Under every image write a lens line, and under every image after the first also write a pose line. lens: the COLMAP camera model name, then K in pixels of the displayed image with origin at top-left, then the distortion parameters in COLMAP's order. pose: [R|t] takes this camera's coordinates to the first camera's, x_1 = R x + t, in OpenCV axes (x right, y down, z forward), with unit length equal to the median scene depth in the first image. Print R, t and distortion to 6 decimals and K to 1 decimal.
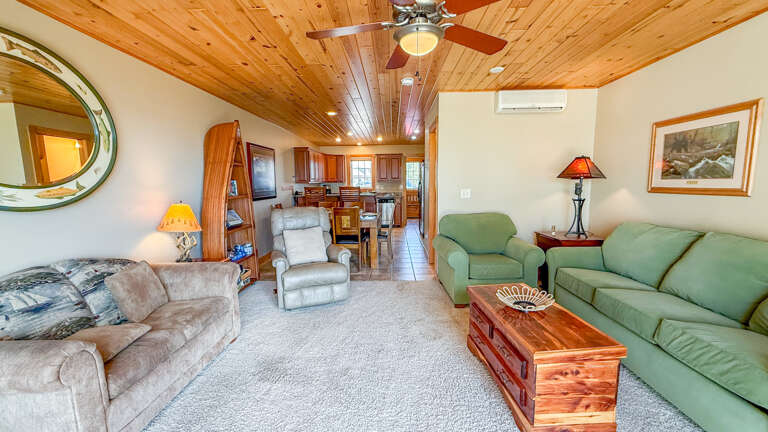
lens RADIAL K [[310.7, 0, 381.4], [0, 310.7, 214.4], [0, 0, 1]] dist [-0.000600, -0.000162]
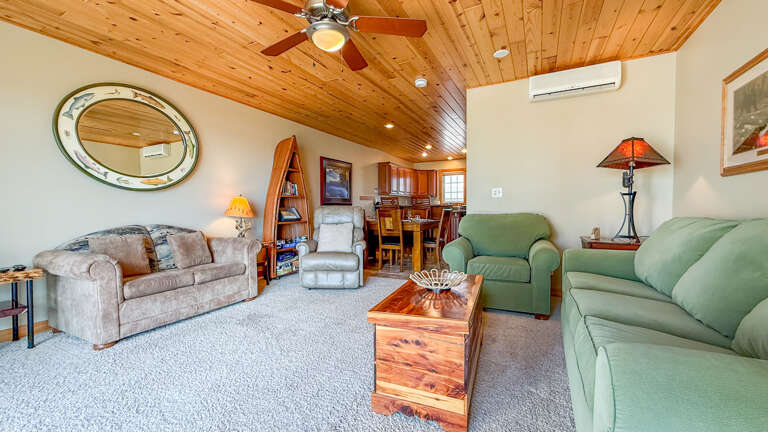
lens RADIAL K [[310.7, 0, 381.4], [0, 310.7, 214.4], [0, 0, 1]] dist [-0.000600, -0.000162]
pose [[0.902226, 0.014619, -0.431016, 0.499669], [-0.049839, 0.996263, -0.070536, 0.108816], [0.428374, 0.085121, 0.899583, 0.051721]]
